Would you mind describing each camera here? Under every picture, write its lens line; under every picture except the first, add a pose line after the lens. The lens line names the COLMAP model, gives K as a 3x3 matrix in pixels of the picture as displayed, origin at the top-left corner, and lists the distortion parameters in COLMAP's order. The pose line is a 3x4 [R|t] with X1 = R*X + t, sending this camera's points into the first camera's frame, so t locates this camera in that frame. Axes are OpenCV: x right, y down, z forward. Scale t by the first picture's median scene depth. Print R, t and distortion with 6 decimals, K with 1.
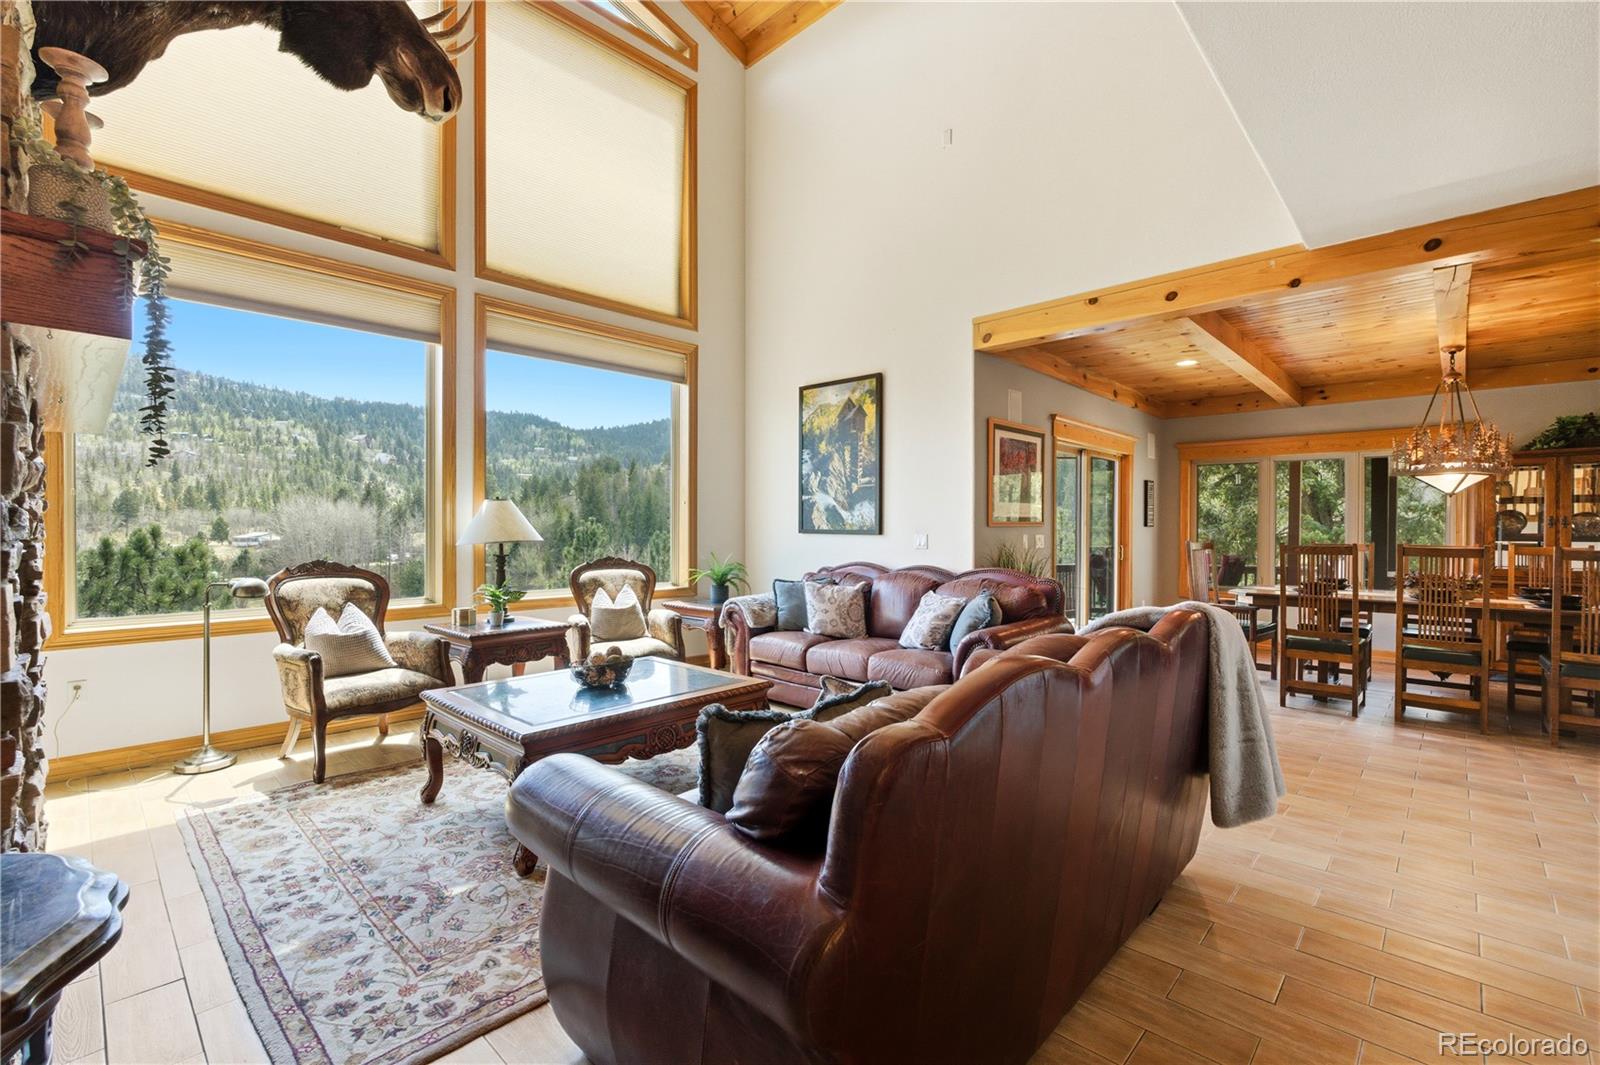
lens RADIAL K [[697.6, 0, 799.9], [0, 697.6, 533.9], [0, 0, 1]] dist [-0.014571, 0.004139]
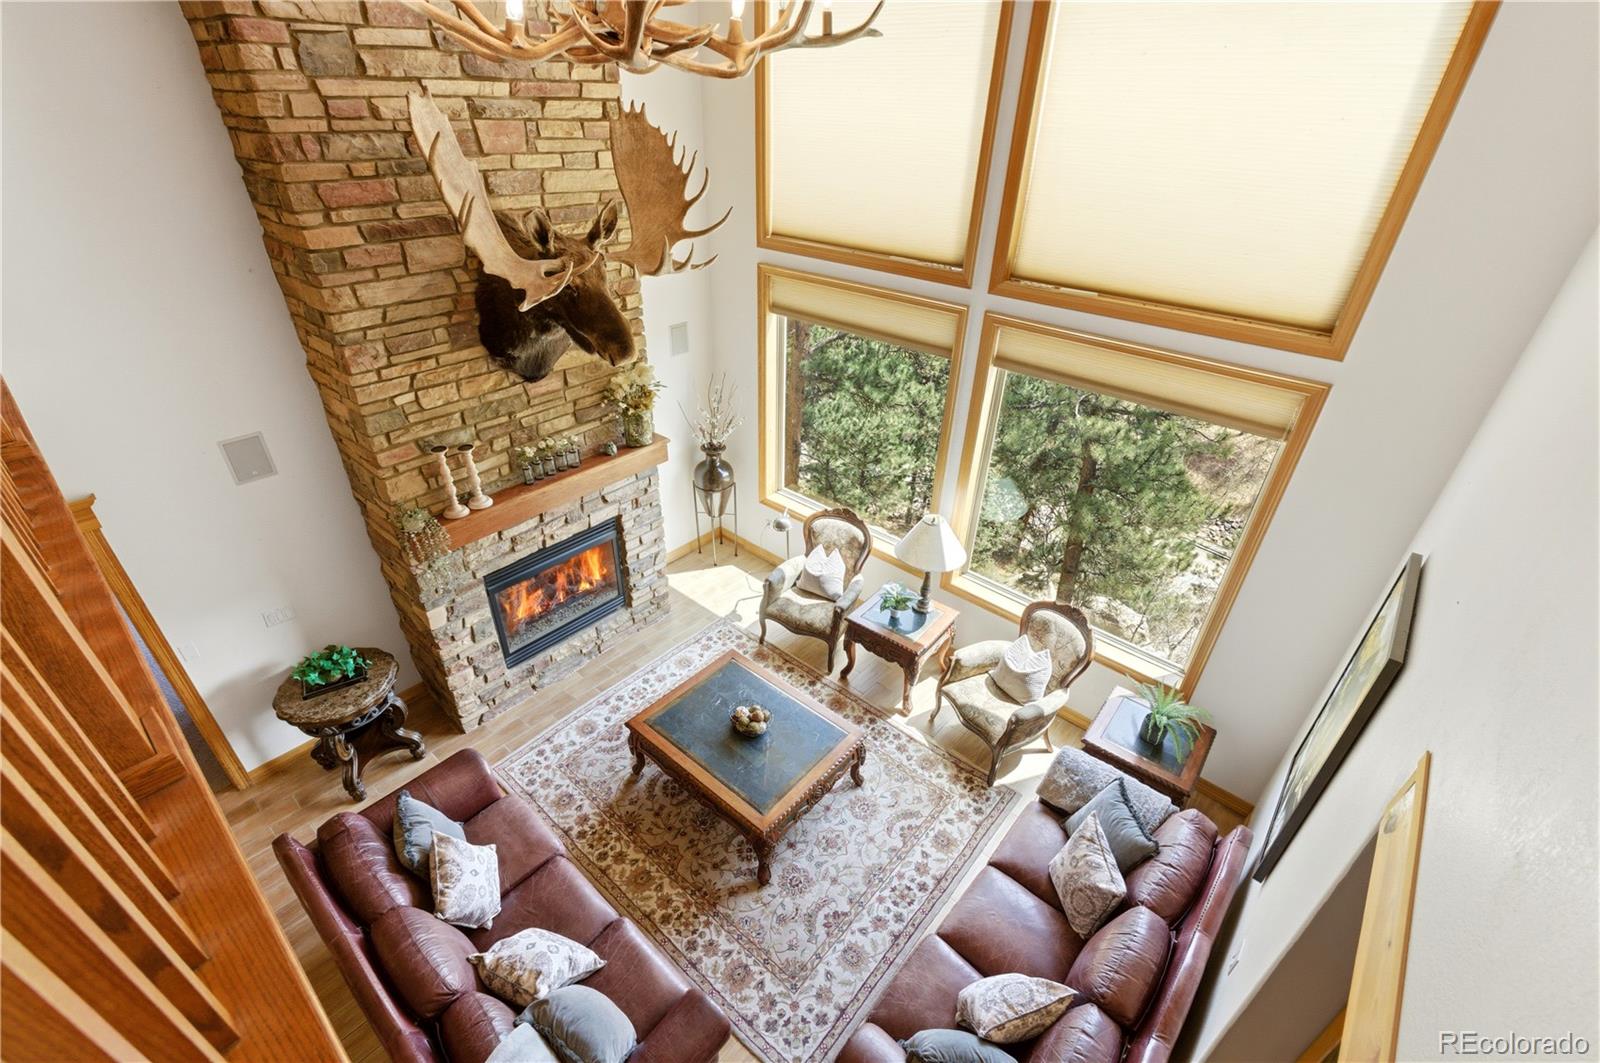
lens RADIAL K [[697.6, 0, 798.2], [0, 697.6, 534.1], [0, 0, 1]] dist [-0.014571, 0.004139]
pose [[0.044679, 0.532194, -0.845443, 0.400025], [-0.028297, 0.846622, 0.531441, -0.491529], [0.998601, 0.000179, 0.052886, 0.588592]]
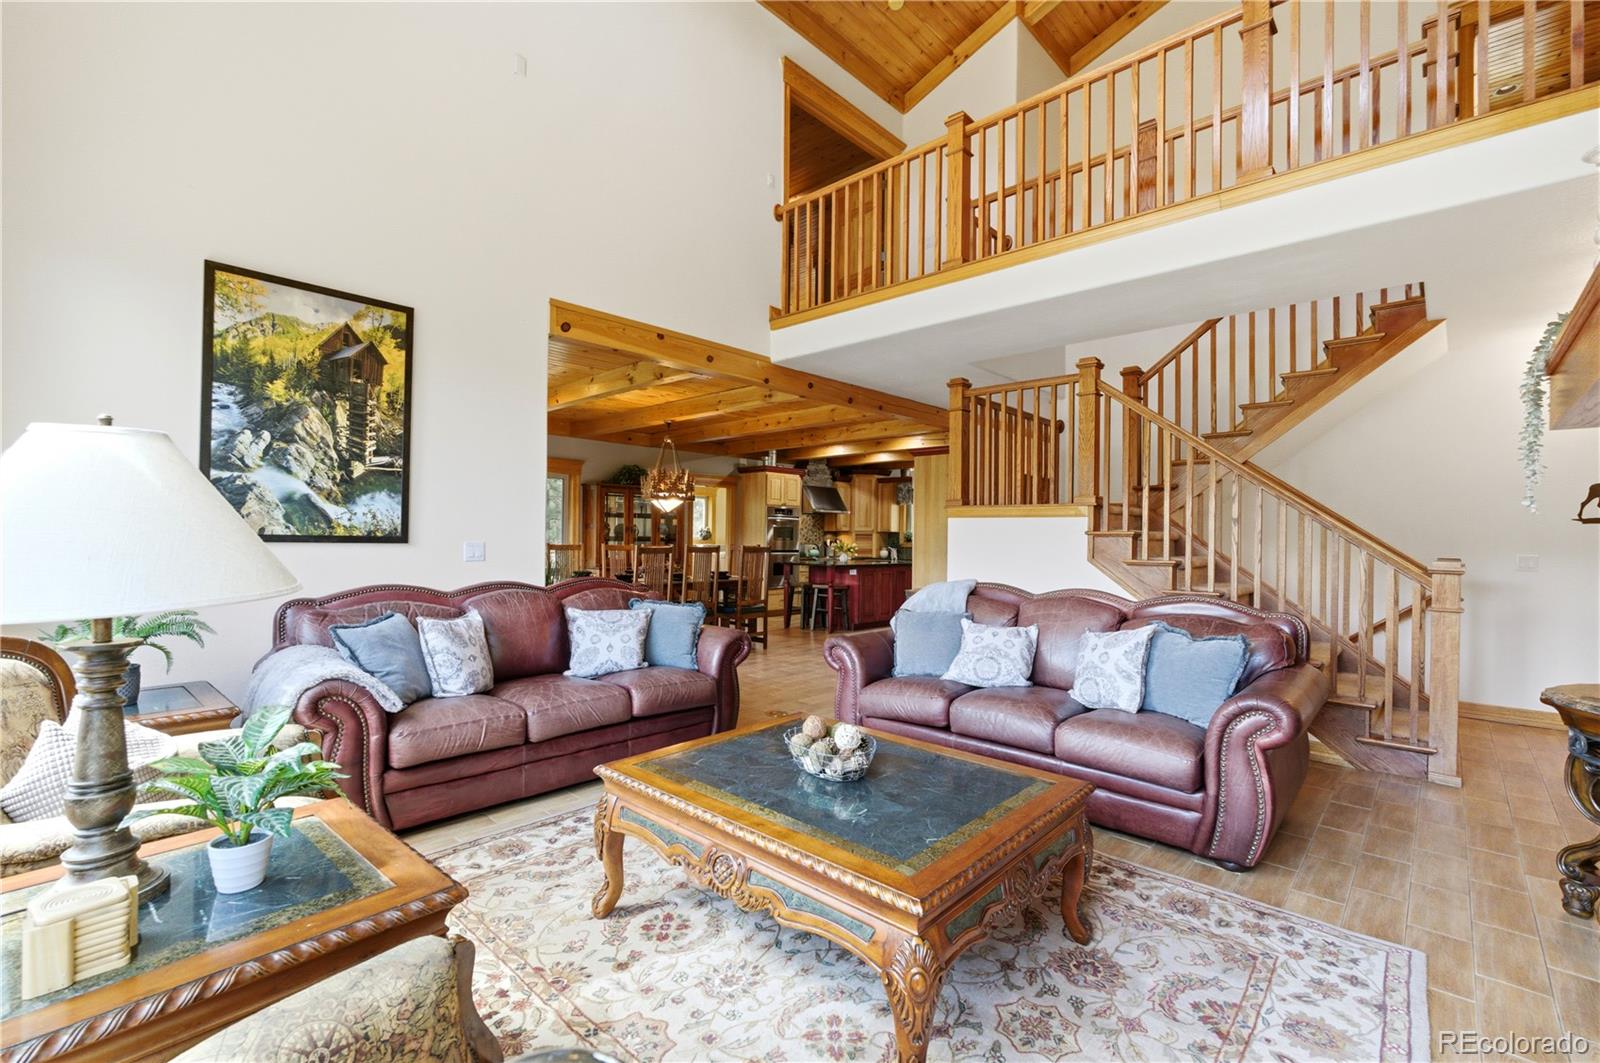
lens RADIAL K [[697.6, 0, 799.9], [0, 697.6, 532.0], [0, 0, 1]] dist [-0.014571, 0.004139]
pose [[-0.010426, 0.001777, 0.999944, -0.554663], [-0.006897, 0.999975, -0.001849, -0.010699], [-0.999922, -0.006916, -0.010414, 0.597927]]
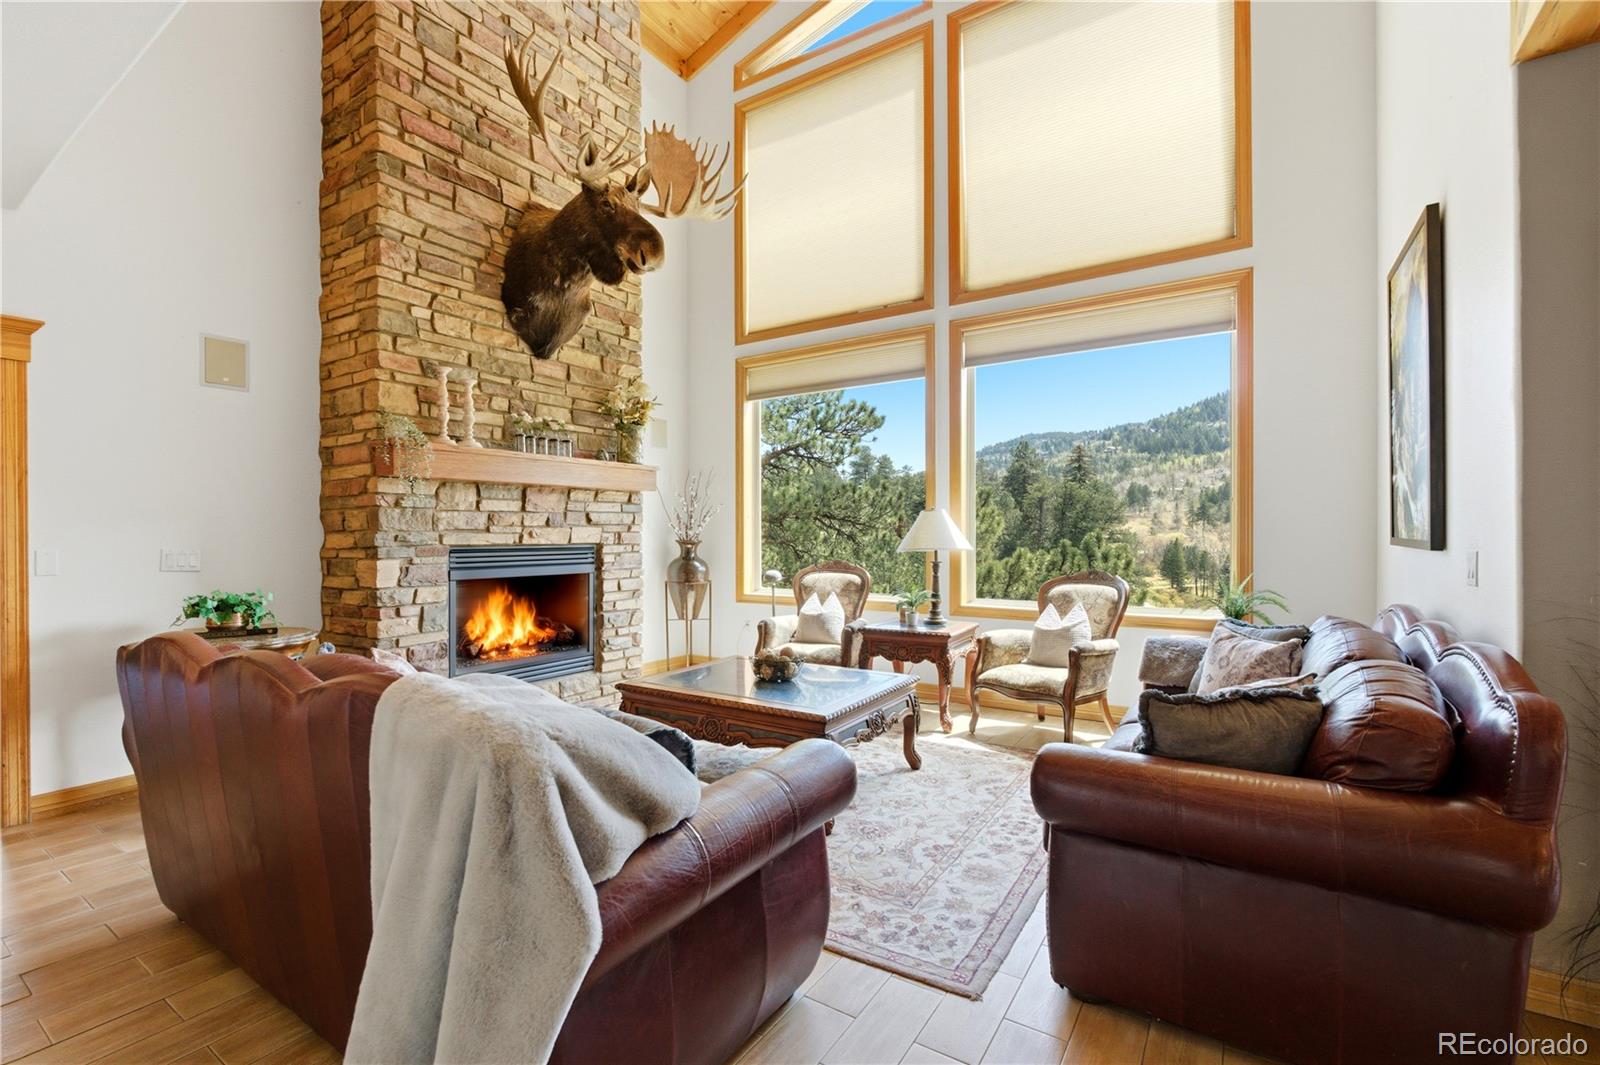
lens RADIAL K [[697.6, 0, 798.1], [0, 697.6, 535.2], [0, 0, 1]] dist [-0.014571, 0.004139]
pose [[0.183348, 0.000270, -0.983048, 0.474375], [-0.001537, 0.999999, -0.000012, -0.008194], [0.983047, 0.001513, 0.183348, 0.477156]]
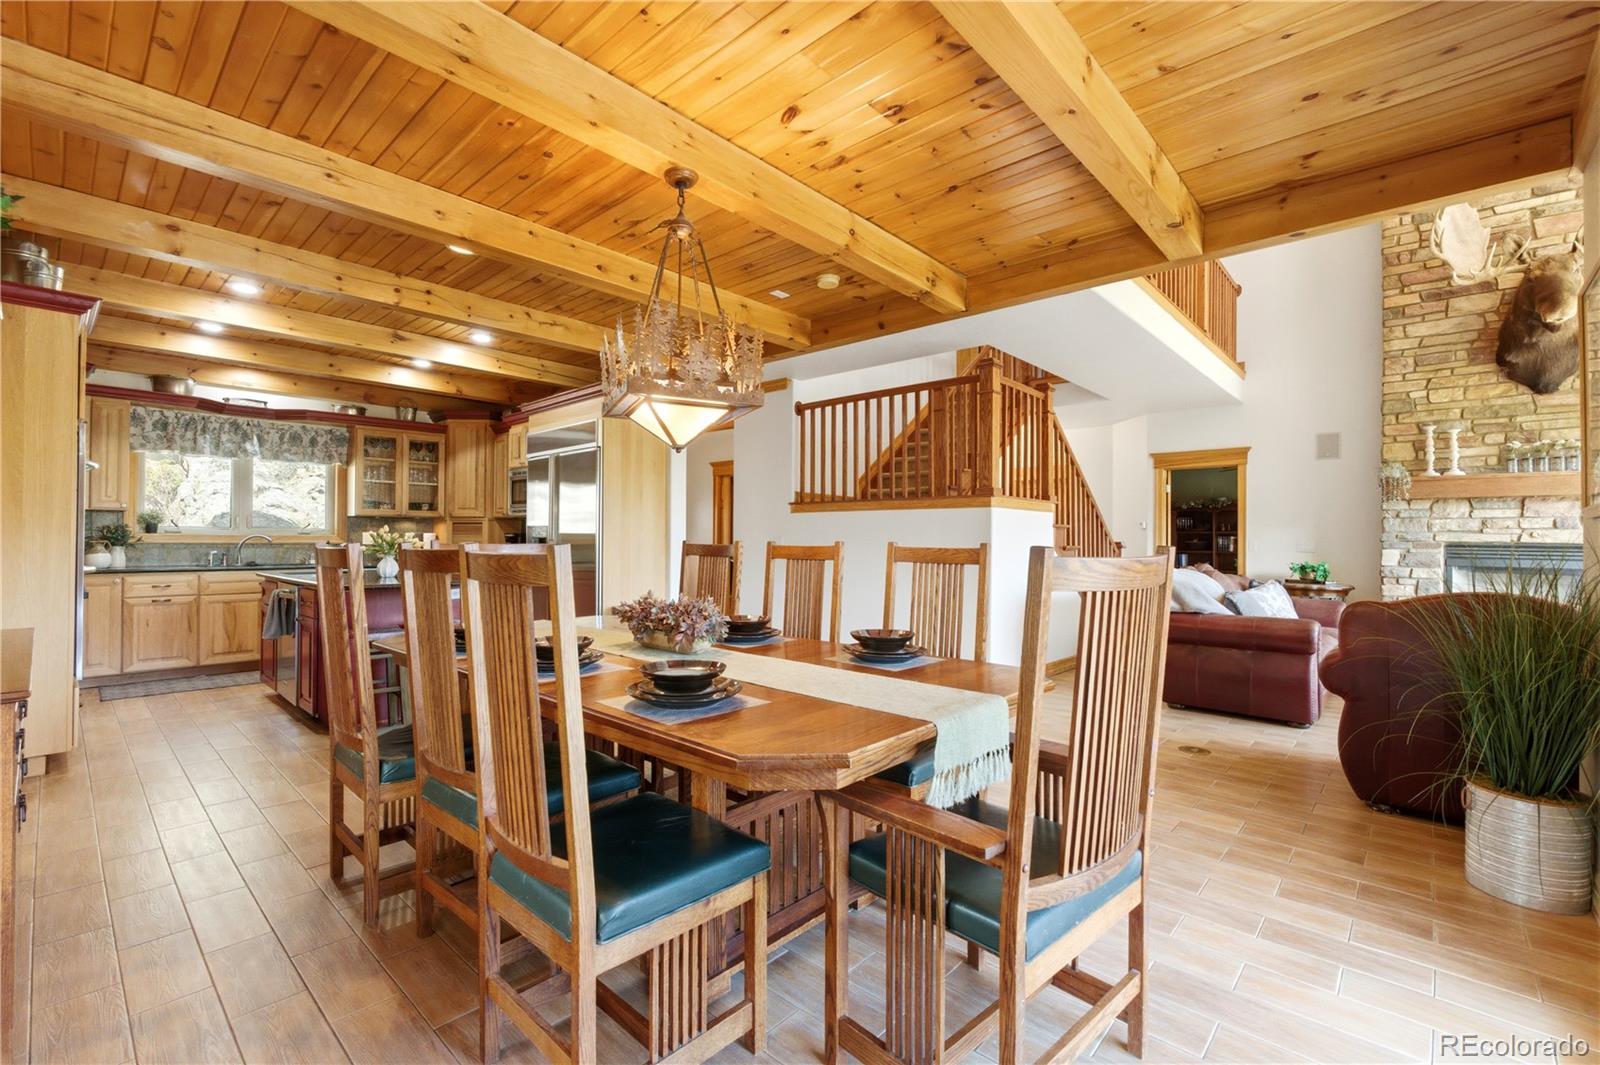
lens RADIAL K [[697.6, 0, 805.3], [0, 697.6, 532.2], [0, 0, 1]] dist [-0.014571, 0.004139]
pose [[-0.999660, -0.010143, -0.024039, 0.715863], [-0.010119, 0.999948, -0.001101, -0.000760], [0.024049, -0.000858, -0.999710, 1.297694]]
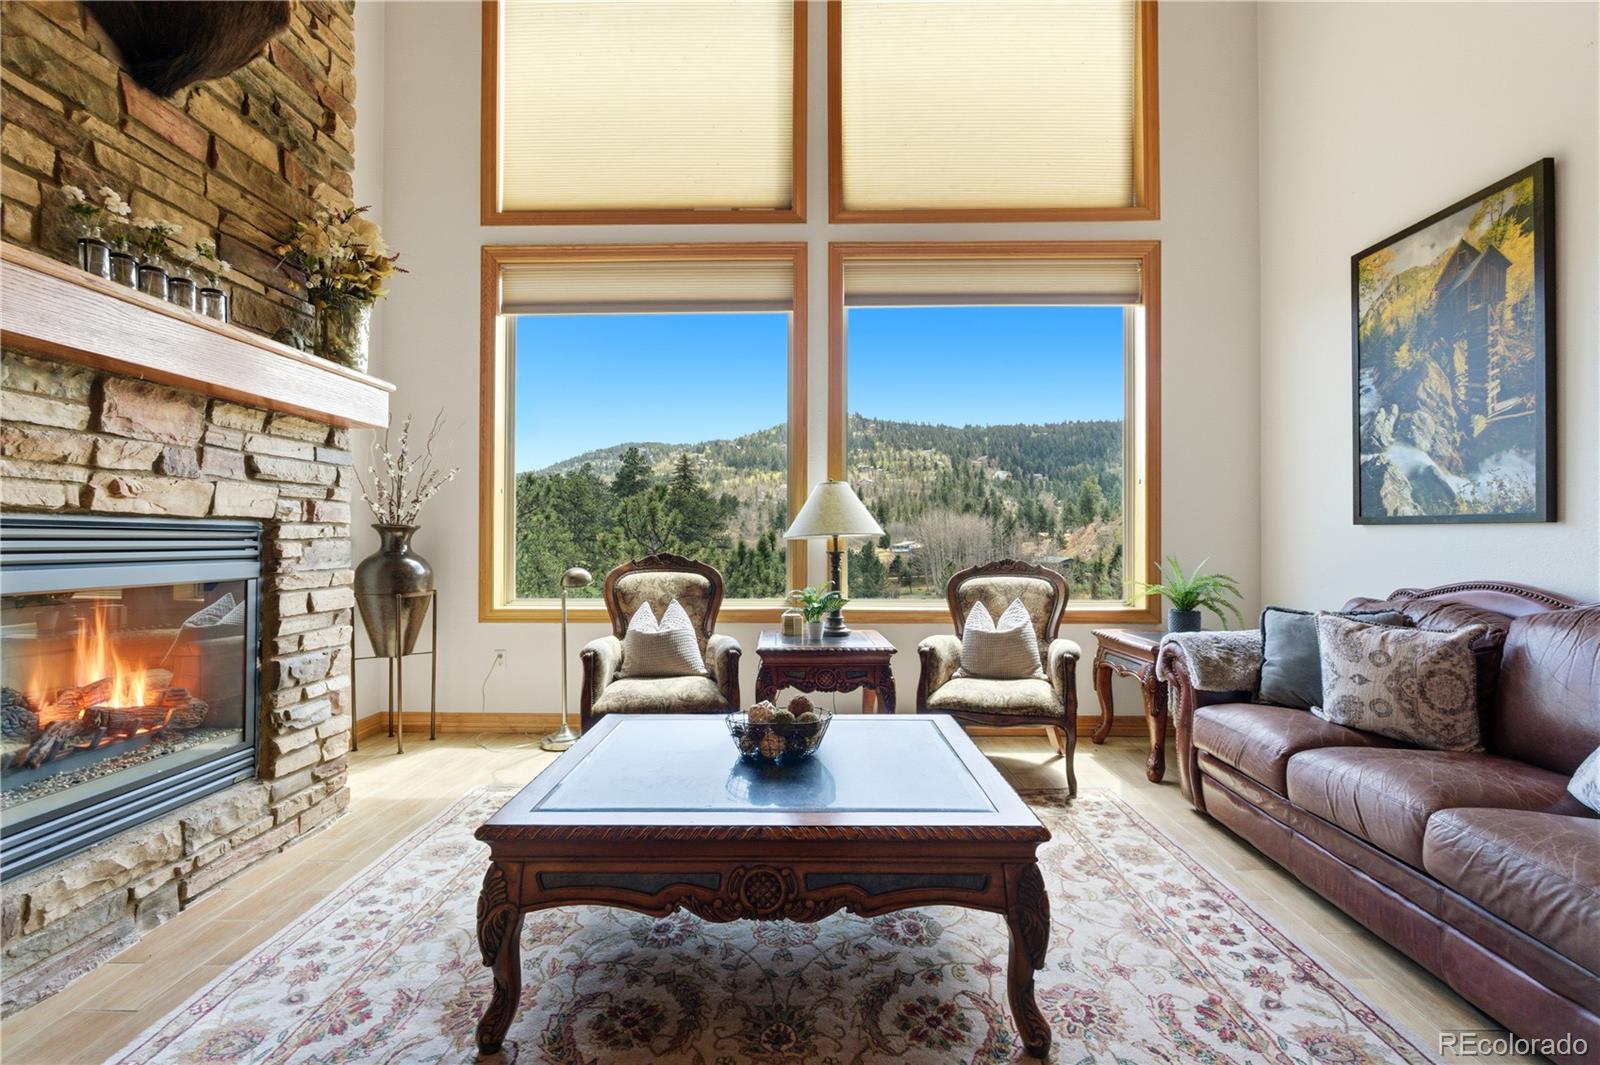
lens RADIAL K [[697.6, 0, 801.1], [0, 697.6, 534.0], [0, 0, 1]] dist [-0.014571, 0.004139]
pose [[0.680156, -0.005741, -0.733045, 0.107691], [-0.004321, 0.999921, -0.011840, 0.015546], [0.733054, 0.011221, 0.680078, 0.339902]]
